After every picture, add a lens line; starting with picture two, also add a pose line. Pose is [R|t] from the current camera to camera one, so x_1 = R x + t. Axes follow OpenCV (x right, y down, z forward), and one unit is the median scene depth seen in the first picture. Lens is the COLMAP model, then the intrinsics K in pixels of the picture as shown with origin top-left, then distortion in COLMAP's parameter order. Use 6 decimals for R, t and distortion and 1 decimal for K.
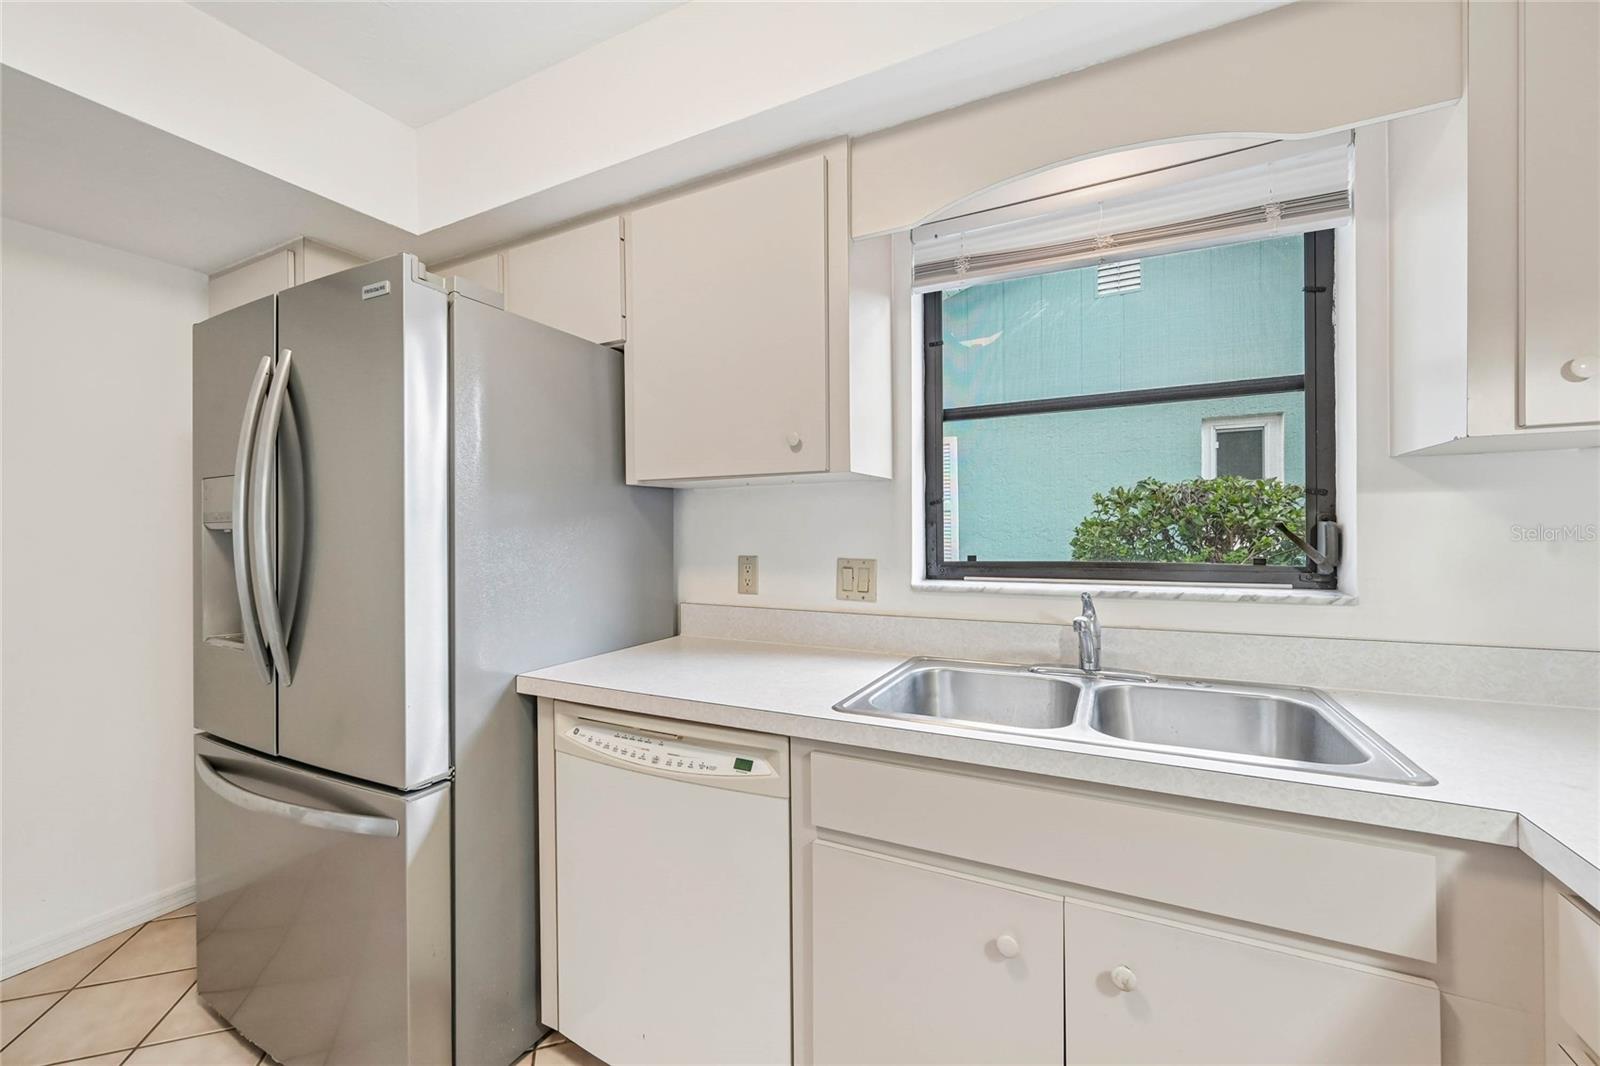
lens RADIAL K [[631.0, 0, 800.5], [0, 631.0, 531.8], [0, 0, 1]] dist [-0.000230, -0.000056]
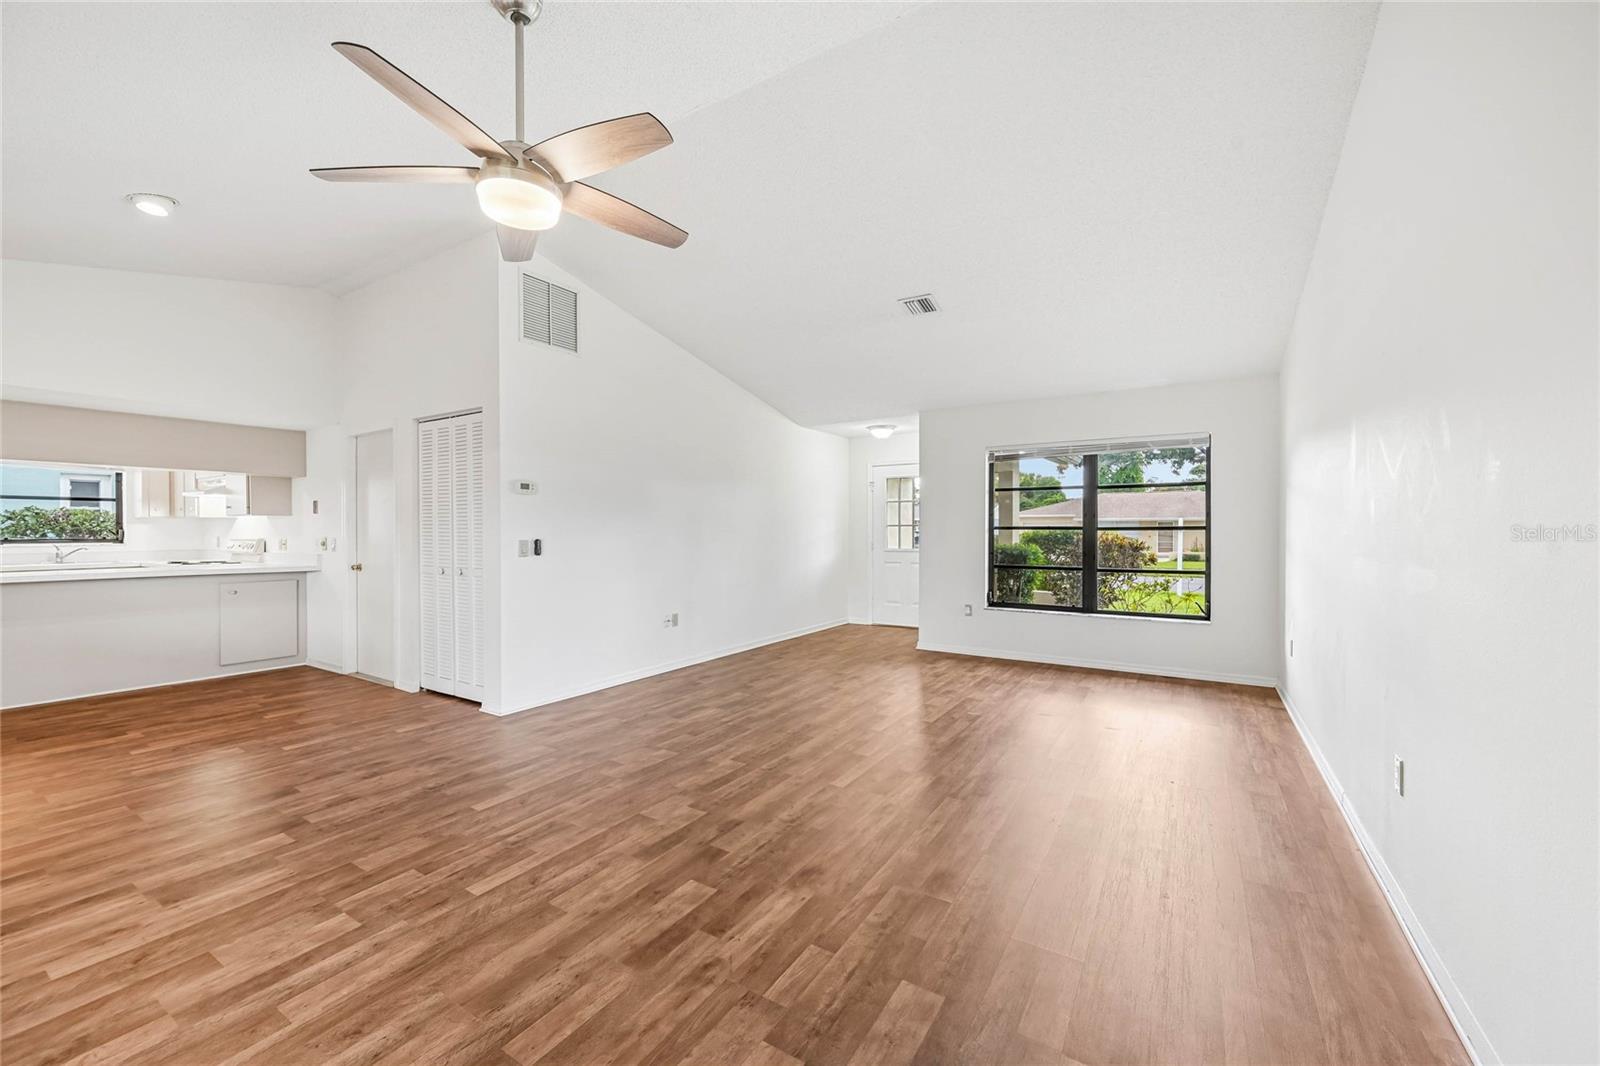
lens RADIAL K [[631.0, 0, 800.5], [0, 631.0, 531.8], [0, 0, 1]] dist [-0.000230, -0.000056]
pose [[0.089511, 0.006071, 0.995967, -3.462315], [0.002584, 0.999977, -0.006328, 0.045137], [-0.995982, 0.003140, 0.089493, -4.551550]]
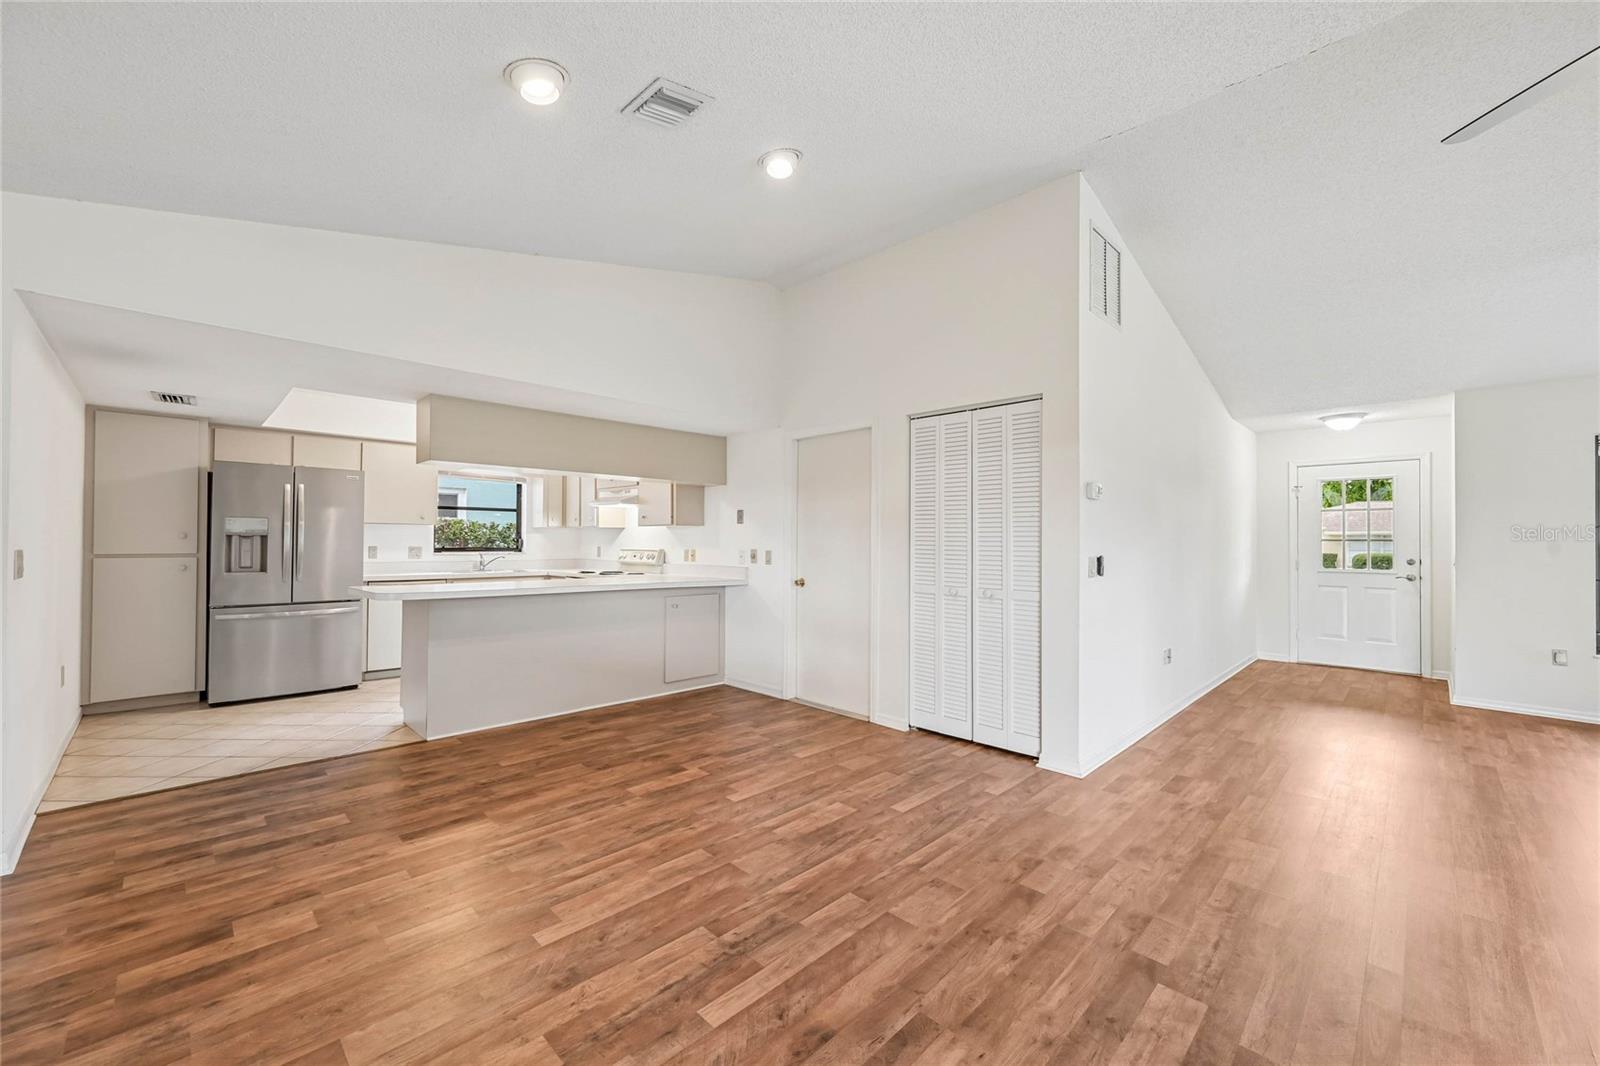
lens RADIAL K [[631.0, 0, 800.5], [0, 631.0, 531.8], [0, 0, 1]] dist [-0.000230, -0.000056]
pose [[0.306735, 0.026405, 0.951429, -3.208940], [-0.007841, 0.999651, -0.025215, 0.037829], [-0.951763, 0.000274, 0.306835, -2.629438]]
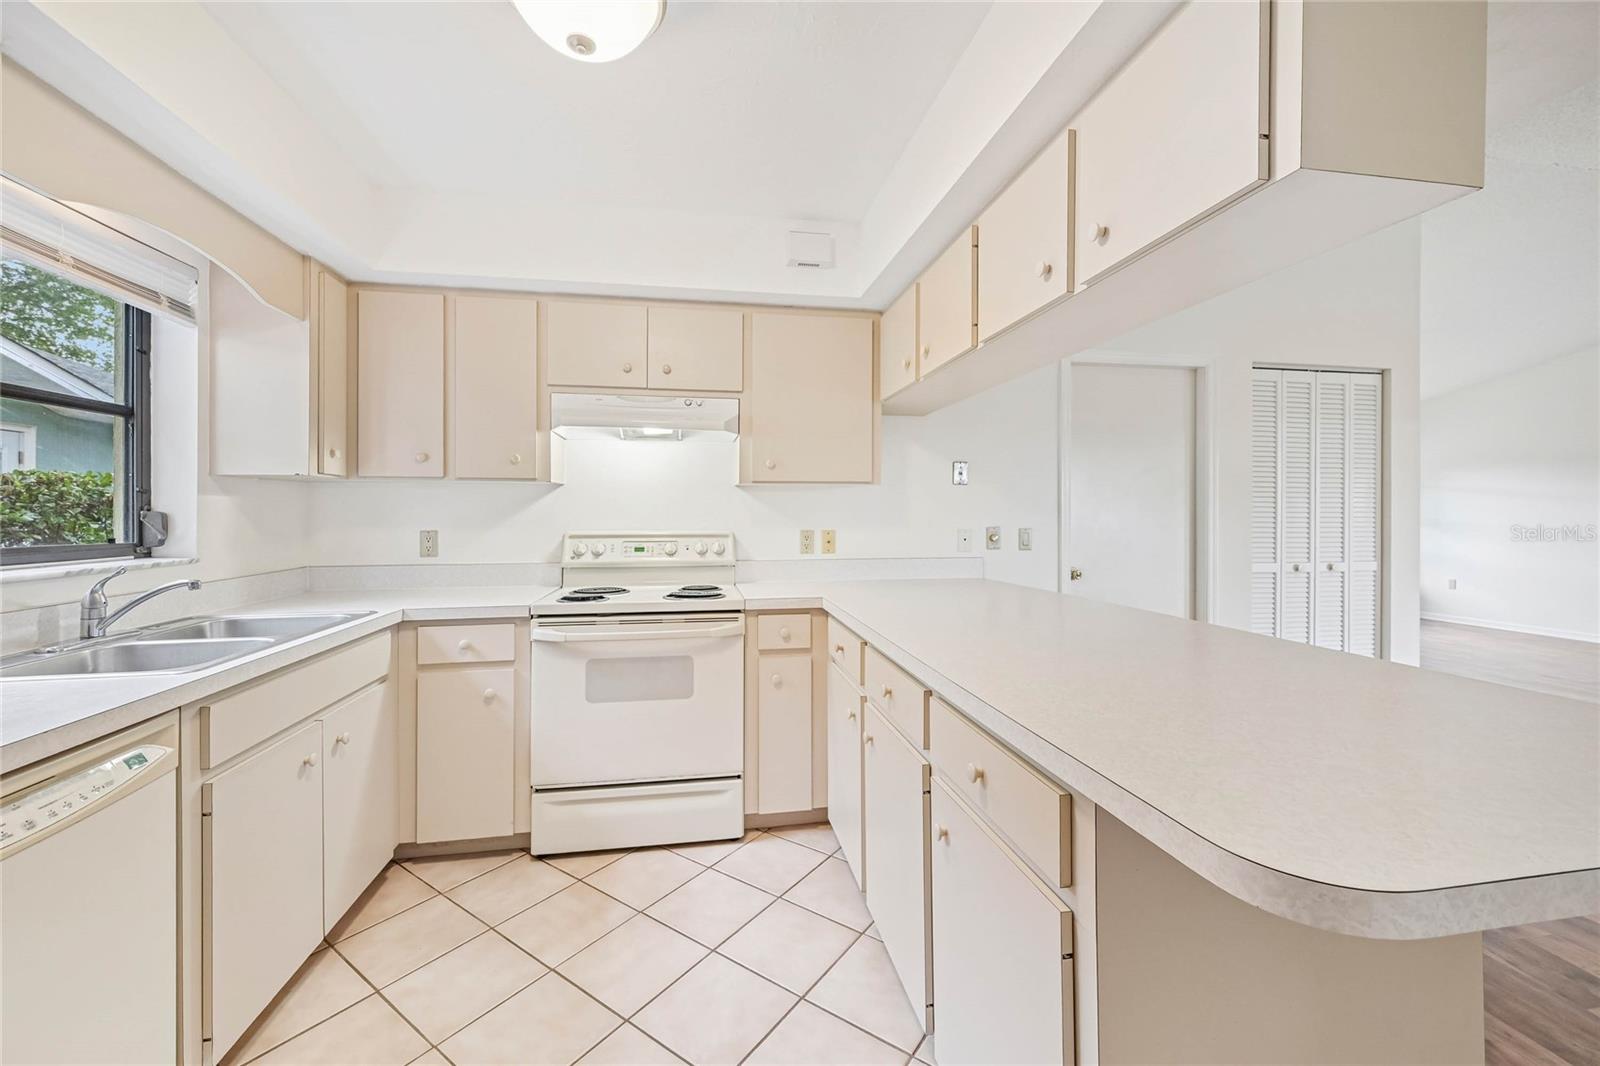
lens RADIAL K [[642.5, 0, 803.6], [0, 642.5, 508.1], [0, 0, 1]] dist [-0.000564, -0.000153]
pose [[-0.602672, 0.015100, 0.797846, -1.240088], [0.007480, 0.999884, -0.013274, 0.007519], [-0.797954, -0.002032, -0.602715, 0.657302]]
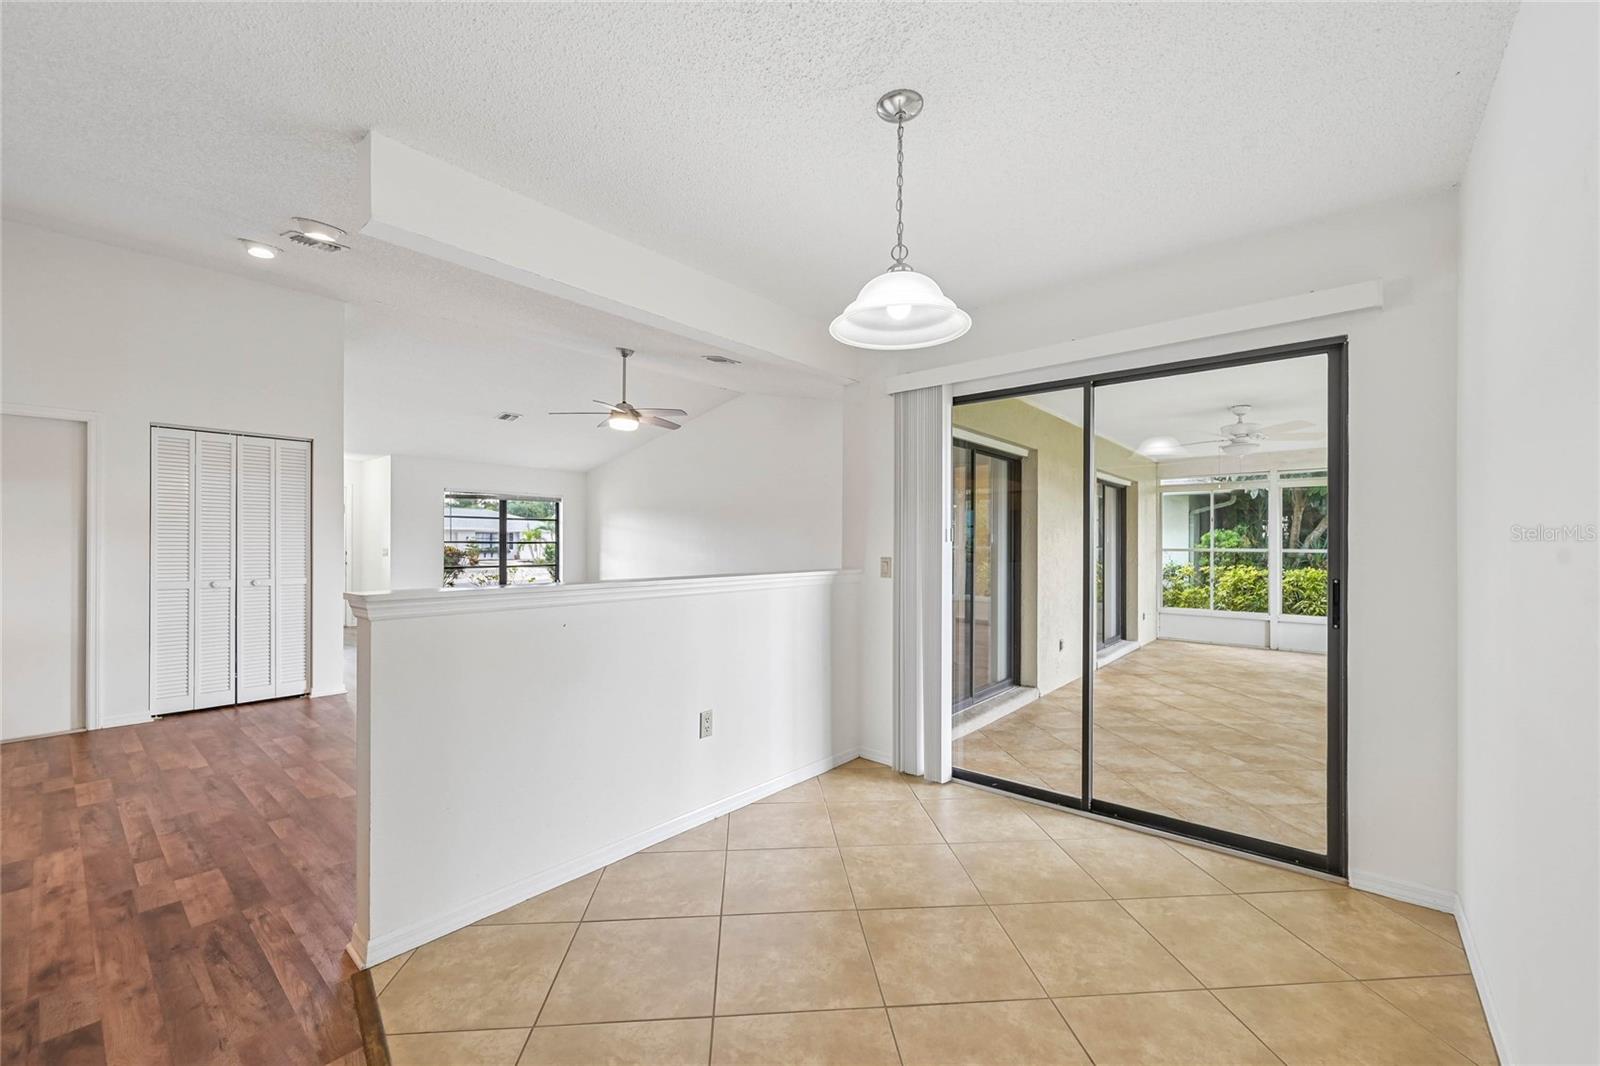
lens RADIAL K [[640.3, 0, 807.4], [0, 640.3, 538.6], [0, 0, 1]] dist [0.000888, 0.000202]
pose [[-0.973756, 0.011792, 0.227287, -4.097755], [0.011286, 0.999930, -0.003527, 0.033369], [-0.227313, -0.000870, -0.973821, 0.089624]]
